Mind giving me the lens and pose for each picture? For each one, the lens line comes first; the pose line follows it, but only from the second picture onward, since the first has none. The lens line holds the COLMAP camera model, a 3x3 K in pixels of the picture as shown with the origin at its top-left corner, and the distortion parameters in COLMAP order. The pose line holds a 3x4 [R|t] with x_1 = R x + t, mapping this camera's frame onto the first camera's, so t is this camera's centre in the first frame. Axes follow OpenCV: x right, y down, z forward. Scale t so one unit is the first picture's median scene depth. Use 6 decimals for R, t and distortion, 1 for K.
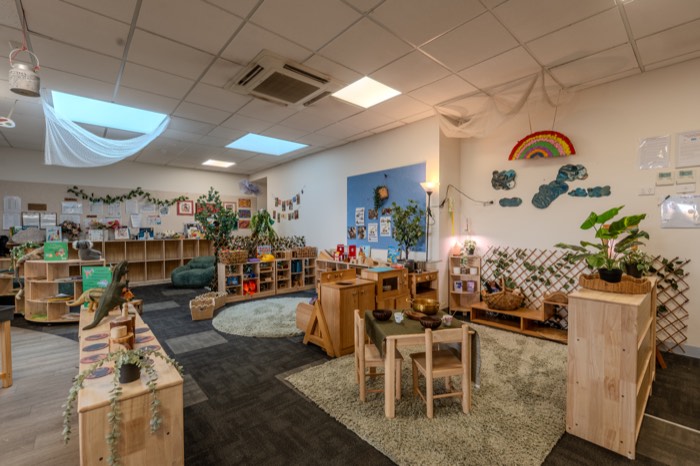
lens RADIAL K [[307.0, 0, 349.6], [0, 307.0, 235.3], [0, 0, 1]] dist [-0.006014, 0.000871]
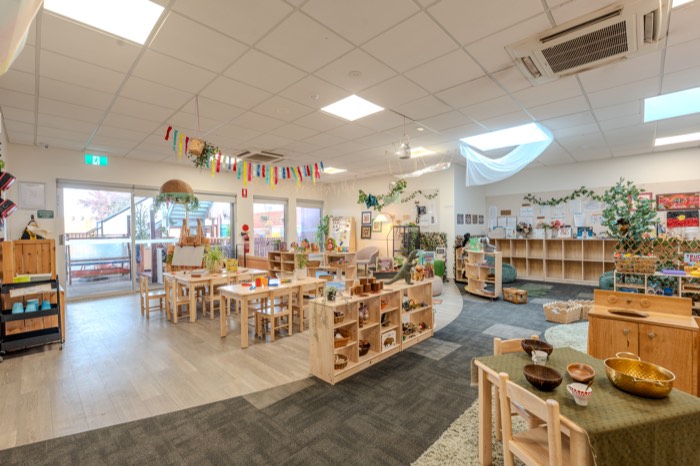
lens RADIAL K [[307.0, 0, 349.6], [0, 307.0, 234.6], [0, 0, 1]] dist [-0.006014, 0.000871]
pose [[0.079233, 0.015452, -0.996736, 0.412915], [-0.011969, 0.999823, 0.014548, -0.007834], [0.996784, 0.010777, 0.079403, 0.264535]]
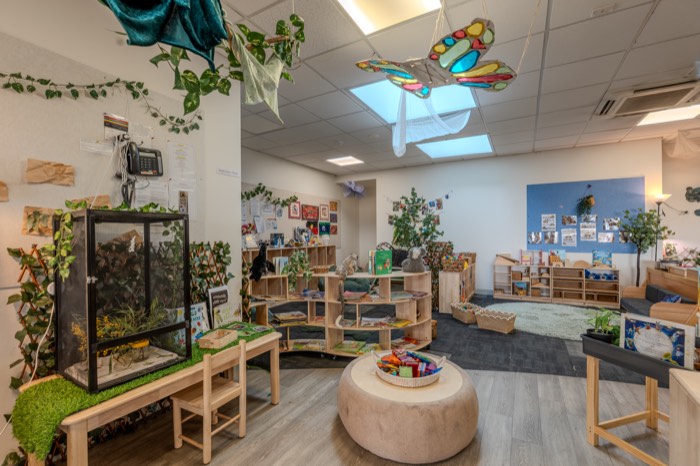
lens RADIAL K [[307.0, 0, 349.8], [0, 307.0, 234.1], [0, 0, 1]] dist [-0.006014, 0.000871]
pose [[0.946665, 0.000109, 0.322220, -1.193324], [0.008549, 0.999639, -0.025455, 0.000606], [-0.322106, 0.026852, 0.946323, 0.269769]]
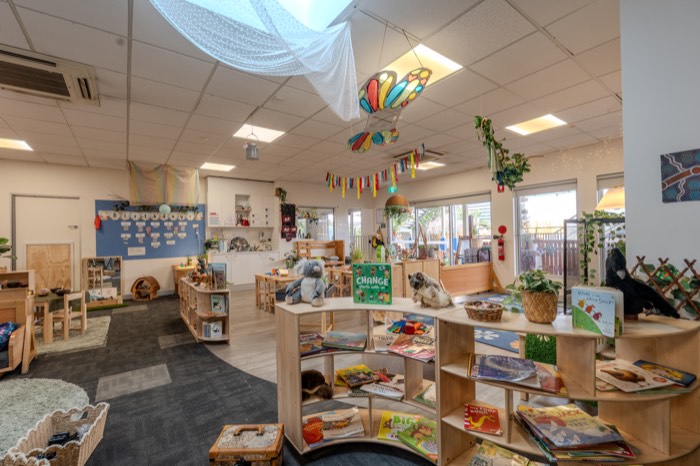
lens RADIAL K [[307.0, 0, 353.3], [0, 307.0, 234.6], [0, 0, 1]] dist [-0.006014, 0.000871]
pose [[-0.996024, 0.024675, 0.085594, -0.901203], [0.025851, 0.999586, 0.012661, -0.027440], [-0.085246, 0.014823, -0.996250, 1.366569]]
